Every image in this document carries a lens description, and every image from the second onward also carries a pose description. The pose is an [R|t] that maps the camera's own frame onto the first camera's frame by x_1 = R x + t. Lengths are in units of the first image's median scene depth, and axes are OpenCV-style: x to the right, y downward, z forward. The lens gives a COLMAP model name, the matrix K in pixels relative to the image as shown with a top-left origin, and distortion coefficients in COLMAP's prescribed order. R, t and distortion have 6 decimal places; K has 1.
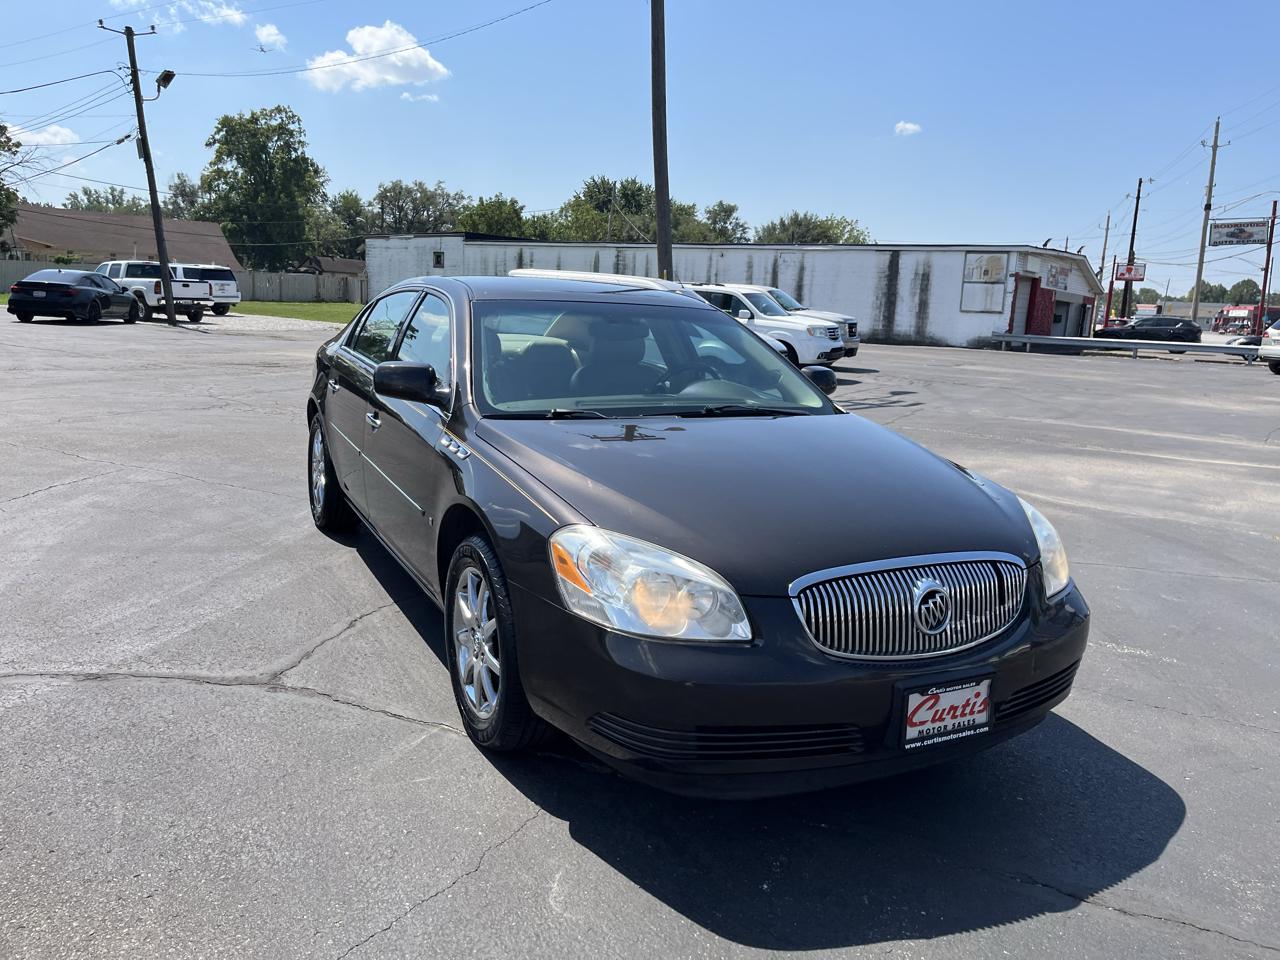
lens RADIAL K [[978.7, 0, 640.0], [0, 978.7, 480.0], [0, 0, 1]] dist [0.072756, -0.095205]
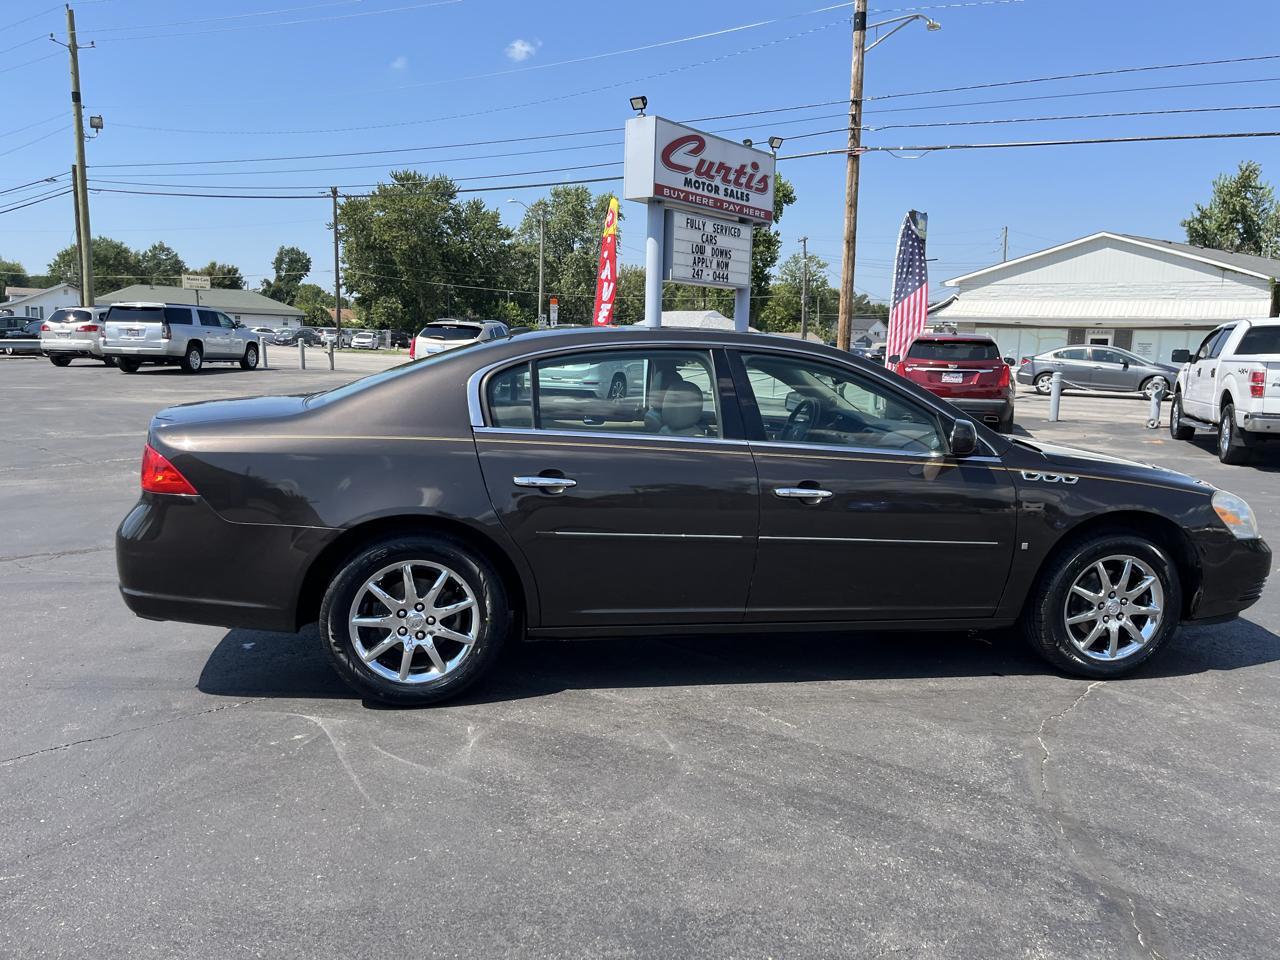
lens RADIAL K [[977.5, 0, 667.1], [0, 977.5, 479.0], [0, 0, 1]] dist [0.066412, -0.092097]
pose [[0.255834, -0.176681, 0.950438, -0.120603], [0.159938, 0.977344, 0.138631, -0.022812], [-0.953399, 0.116545, 0.278296, 0.089376]]
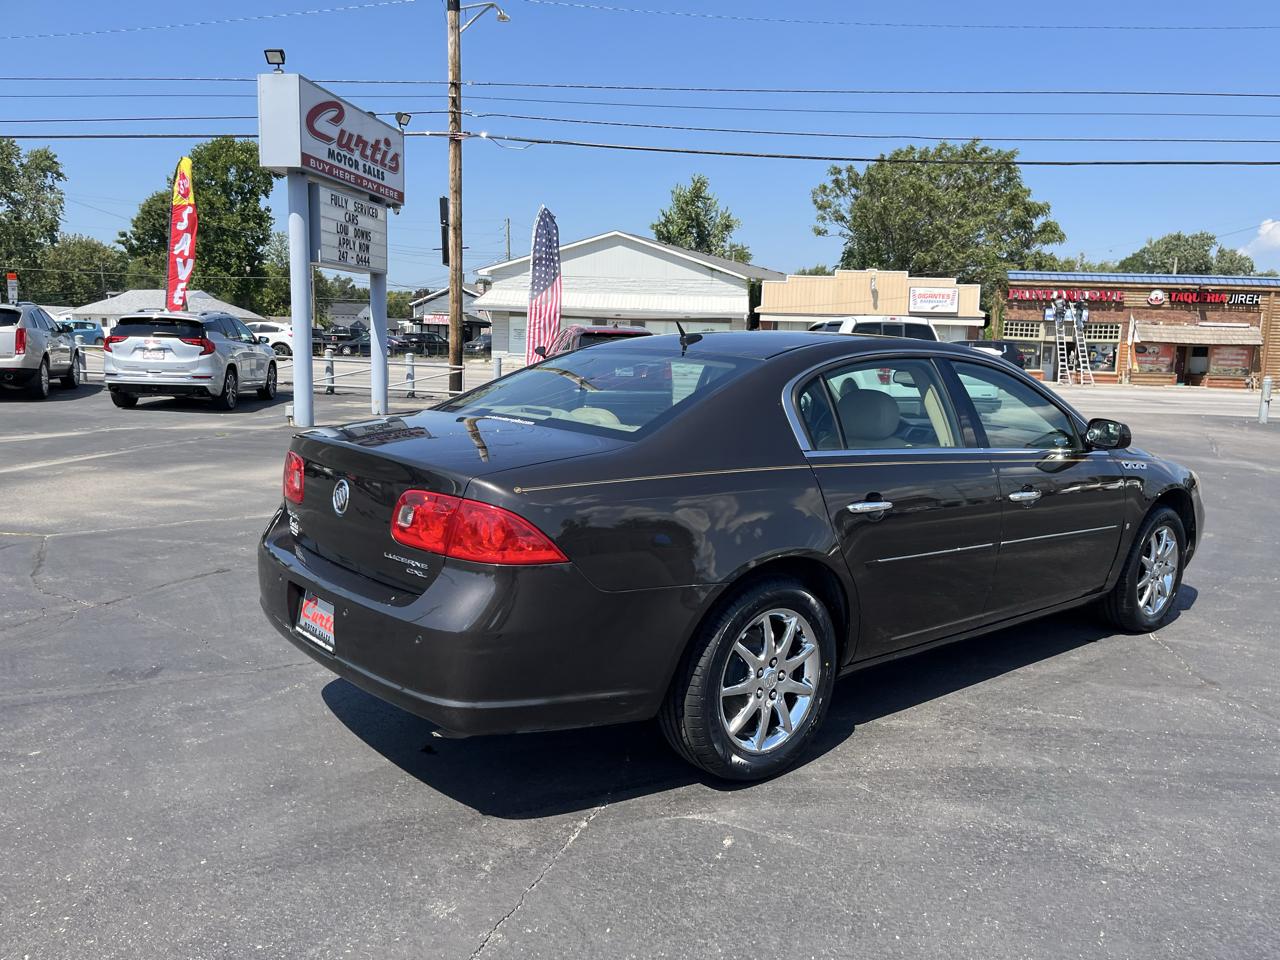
lens RADIAL K [[975.0, 0, 666.0], [0, 975.0, 478.0], [0, 0, 1]] dist [0.060733, -0.077409]
pose [[-0.253618, -0.189771, 0.948507, -0.111757], [0.132739, 0.964463, 0.228456, -0.035283], [-0.958153, 0.183845, -0.219415, 0.159023]]
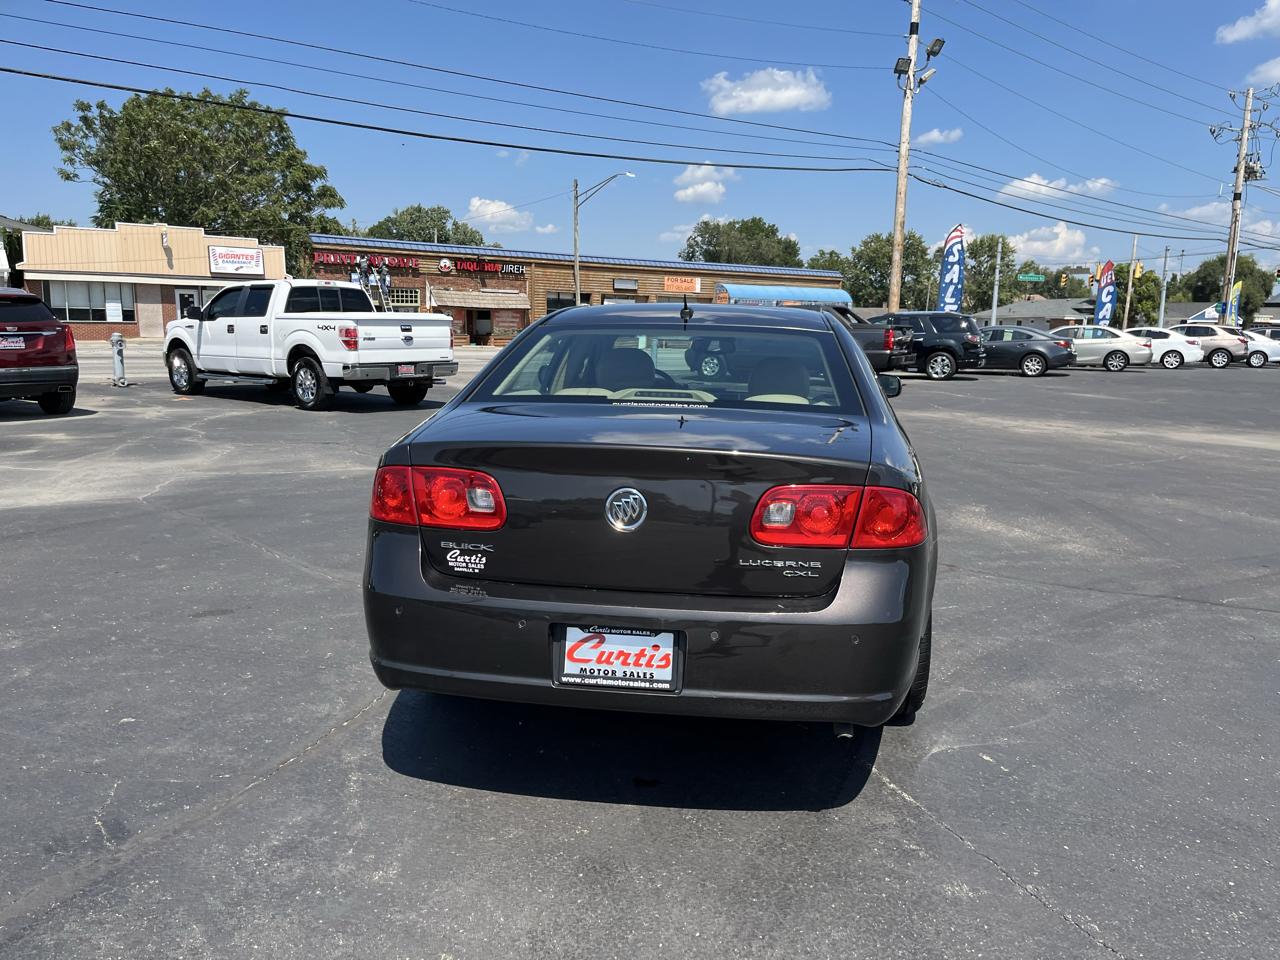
lens RADIAL K [[962.5, 0, 656.8], [0, 962.5, 481.2], [0, 0, 1]] dist [0.074327, -0.096077]
pose [[-0.823665, -0.155633, 0.545302, -0.070061], [0.042506, 0.941953, 0.333044, -0.042237], [-0.565481, 0.297495, -0.769238, 0.212190]]
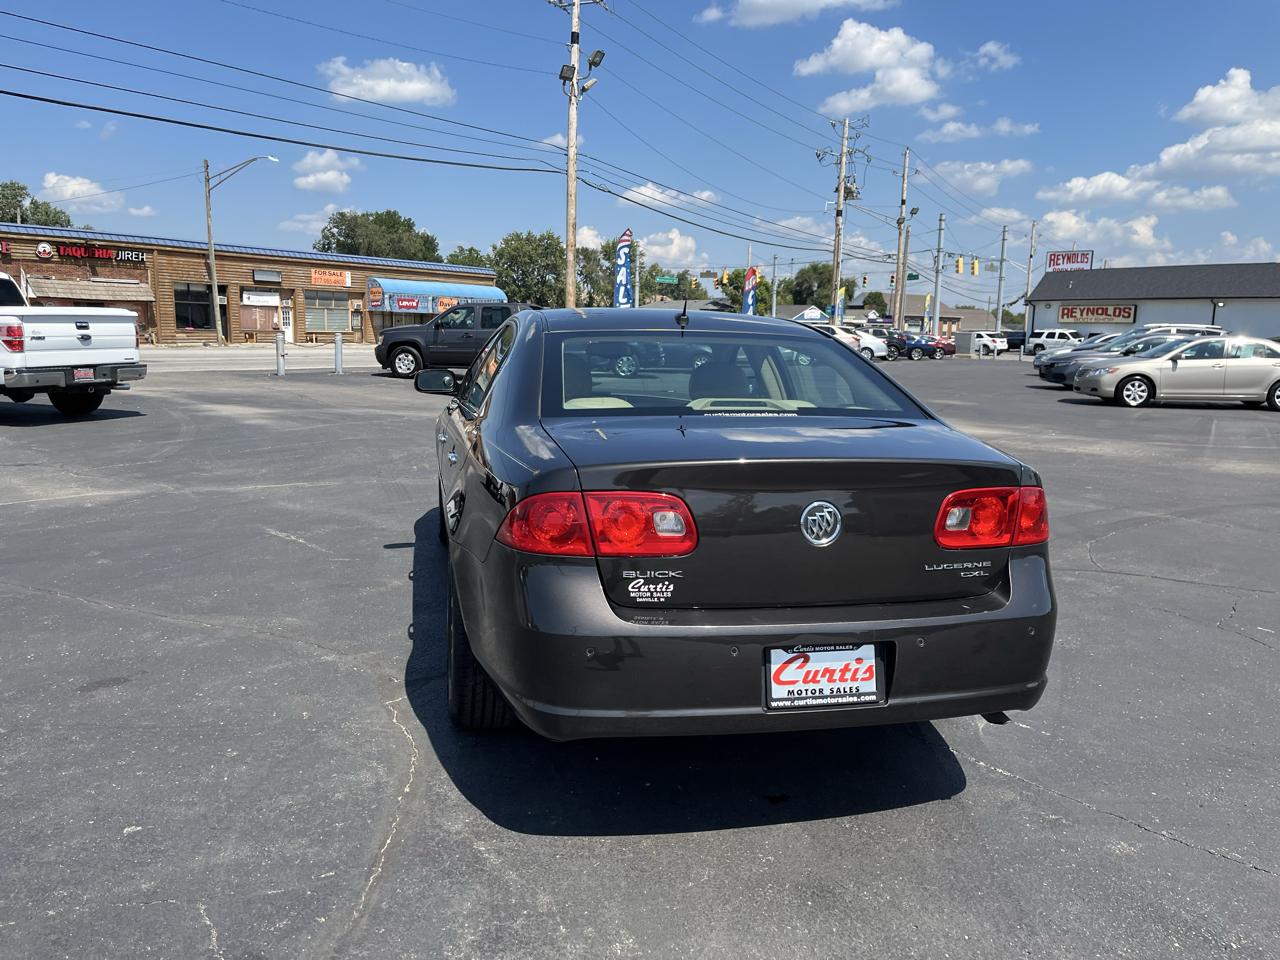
lens RADIAL K [[962.8, 0, 645.8], [0, 962.8, 466.2], [0, 0, 1]] dist [0.085951, -0.116165]
pose [[-0.967401, -0.105056, 0.230433, -0.038106], [-0.025243, 0.945368, 0.325026, -0.043003], [-0.251989, 0.308613, -0.917202, 0.223893]]
